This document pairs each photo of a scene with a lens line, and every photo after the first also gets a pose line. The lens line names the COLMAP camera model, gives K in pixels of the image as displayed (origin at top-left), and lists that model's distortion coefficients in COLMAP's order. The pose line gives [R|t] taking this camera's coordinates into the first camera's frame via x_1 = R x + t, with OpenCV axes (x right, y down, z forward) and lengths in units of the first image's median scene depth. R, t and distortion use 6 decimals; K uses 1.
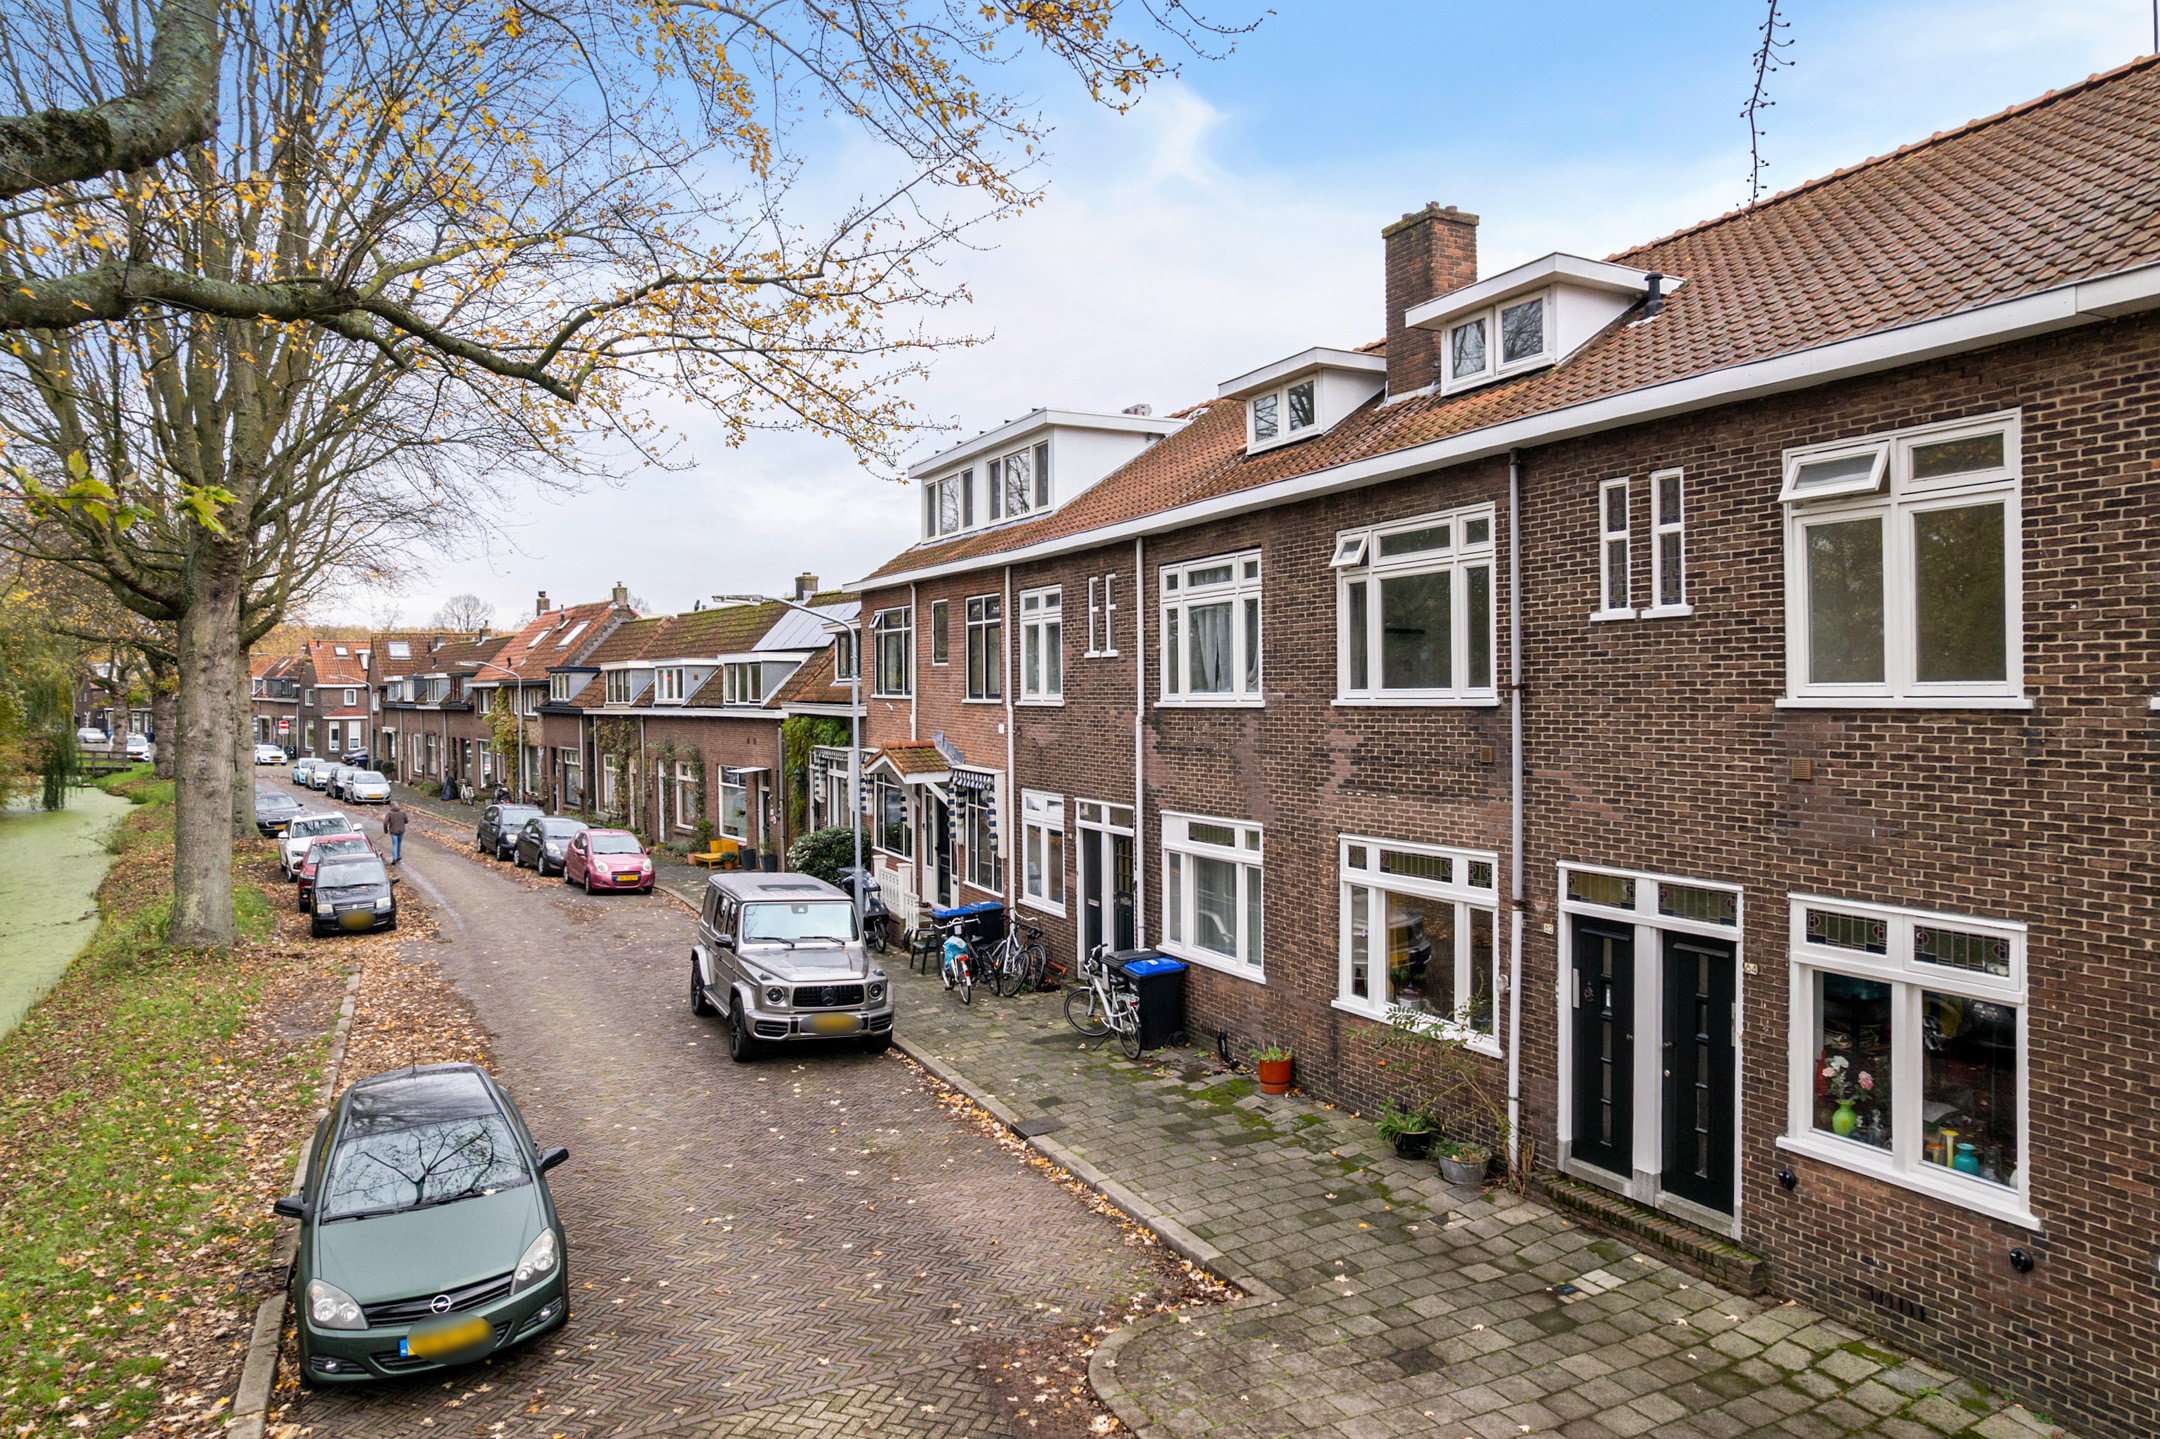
lens RADIAL K [[1389.5, 0, 1128.4], [0, 1389.5, 675.9], [0, 0, 1]] dist [-0.001562, 0.003145]
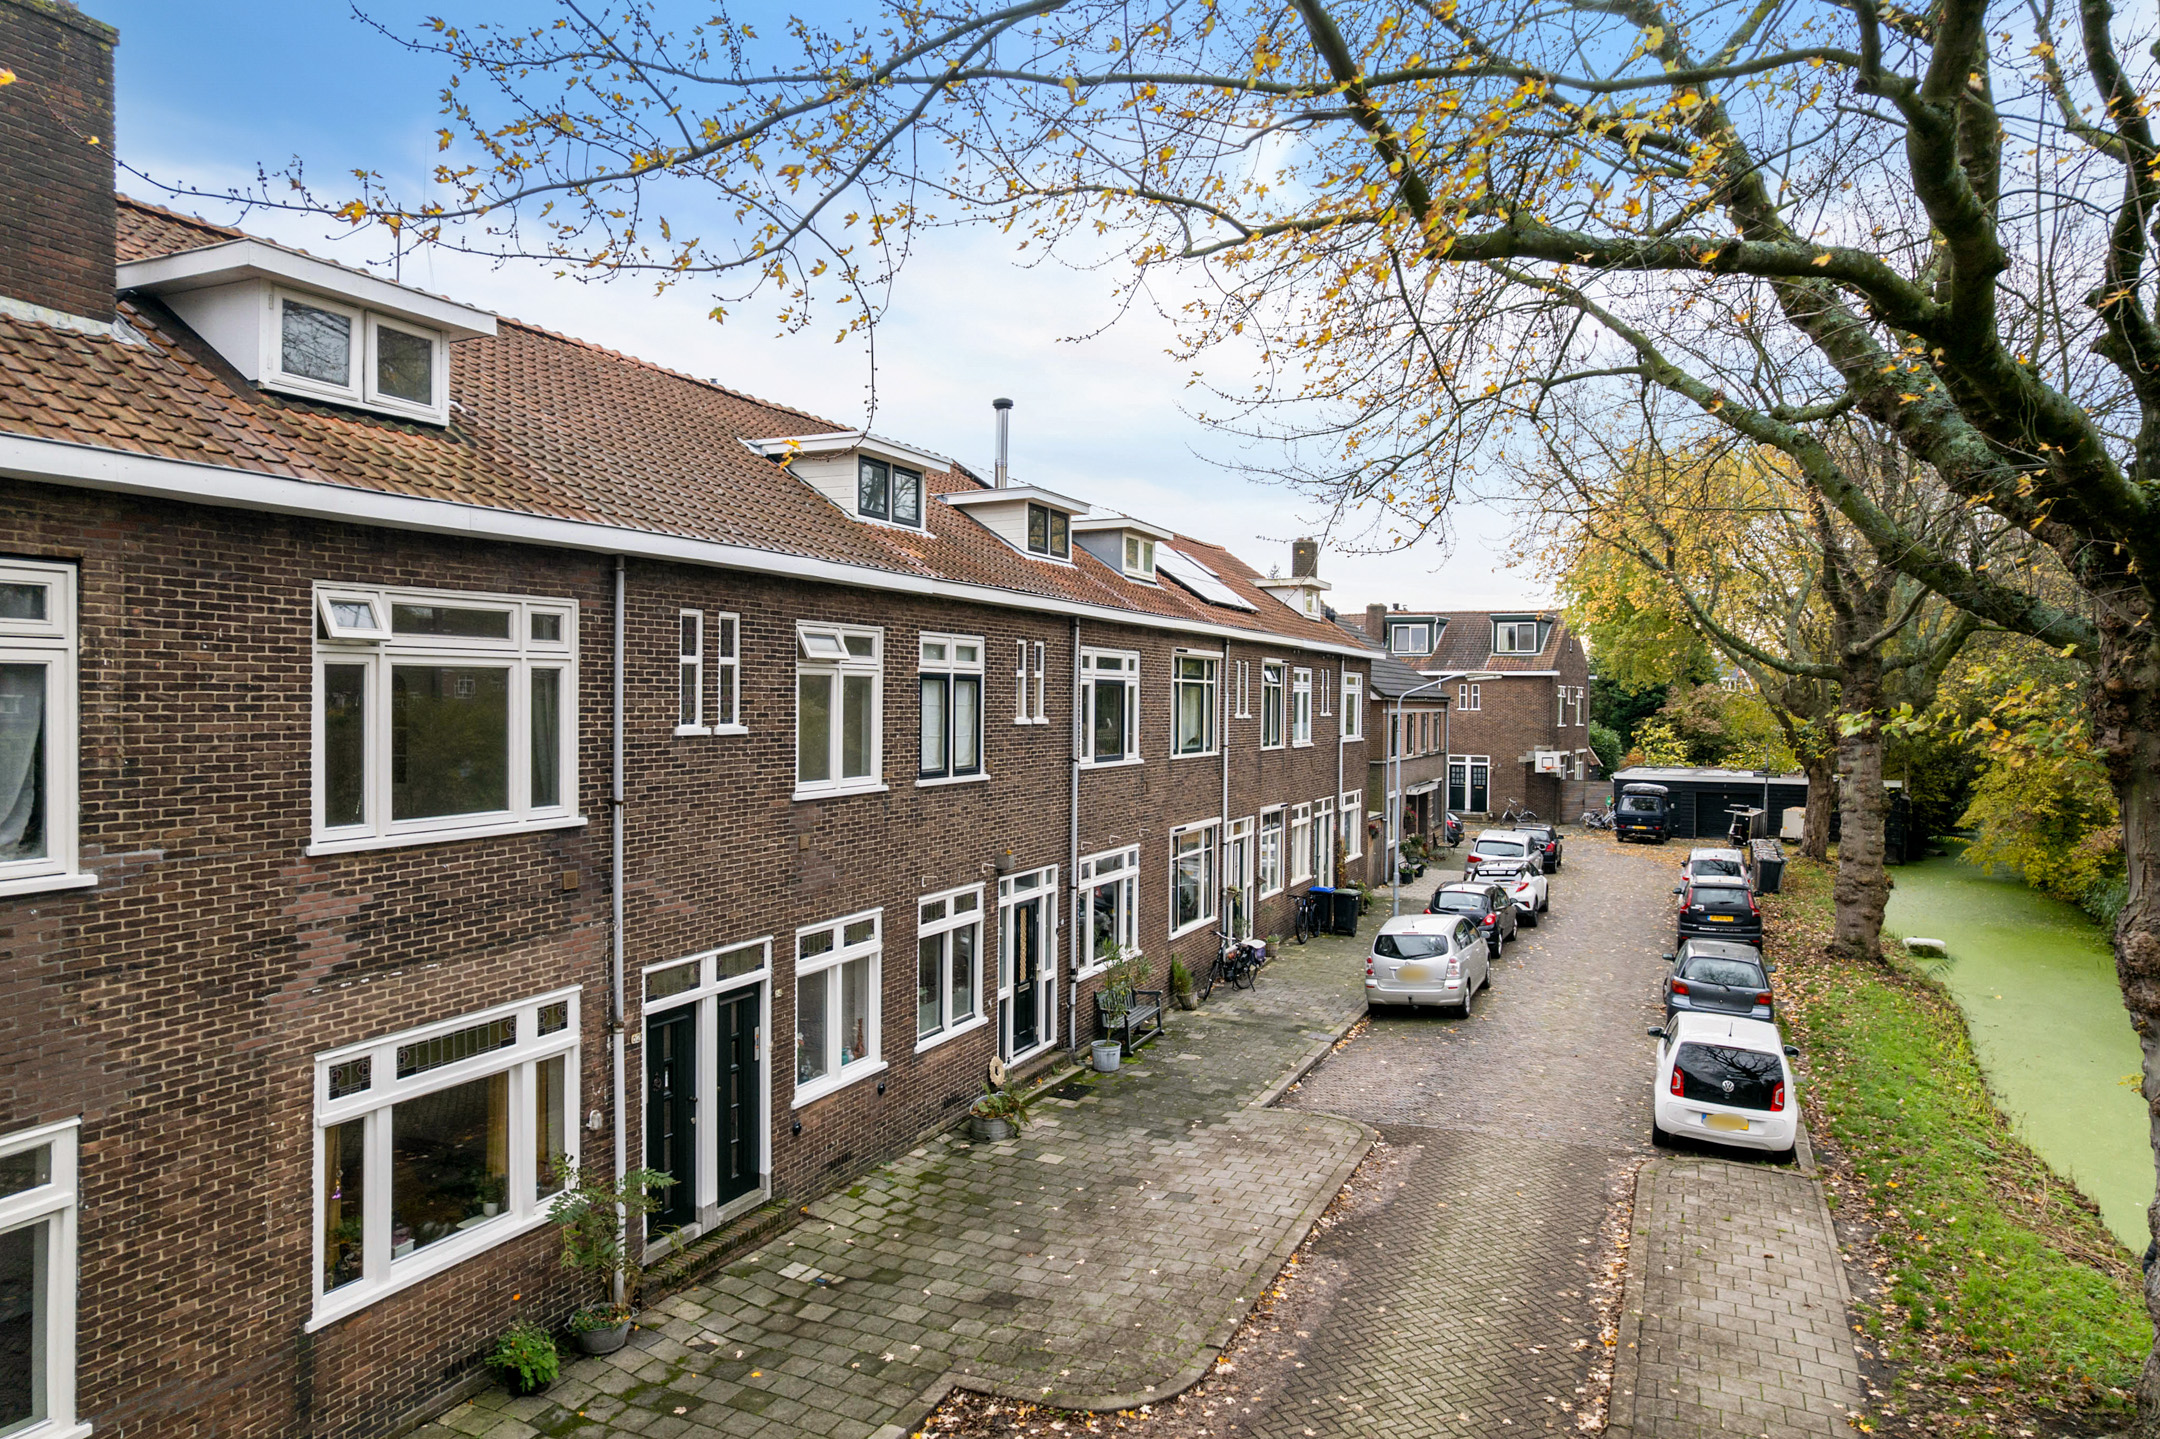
lens RADIAL K [[1389.5, 0, 1078.9], [0, 1389.5, 720.6], [0, 0, 1]] dist [-0.001562, 0.003145]
pose [[-0.609149, -0.016331, 0.792888, -0.719986], [-0.016877, 0.999828, 0.007627, -0.064971], [-0.792876, -0.008735, -0.609320, 1.418254]]
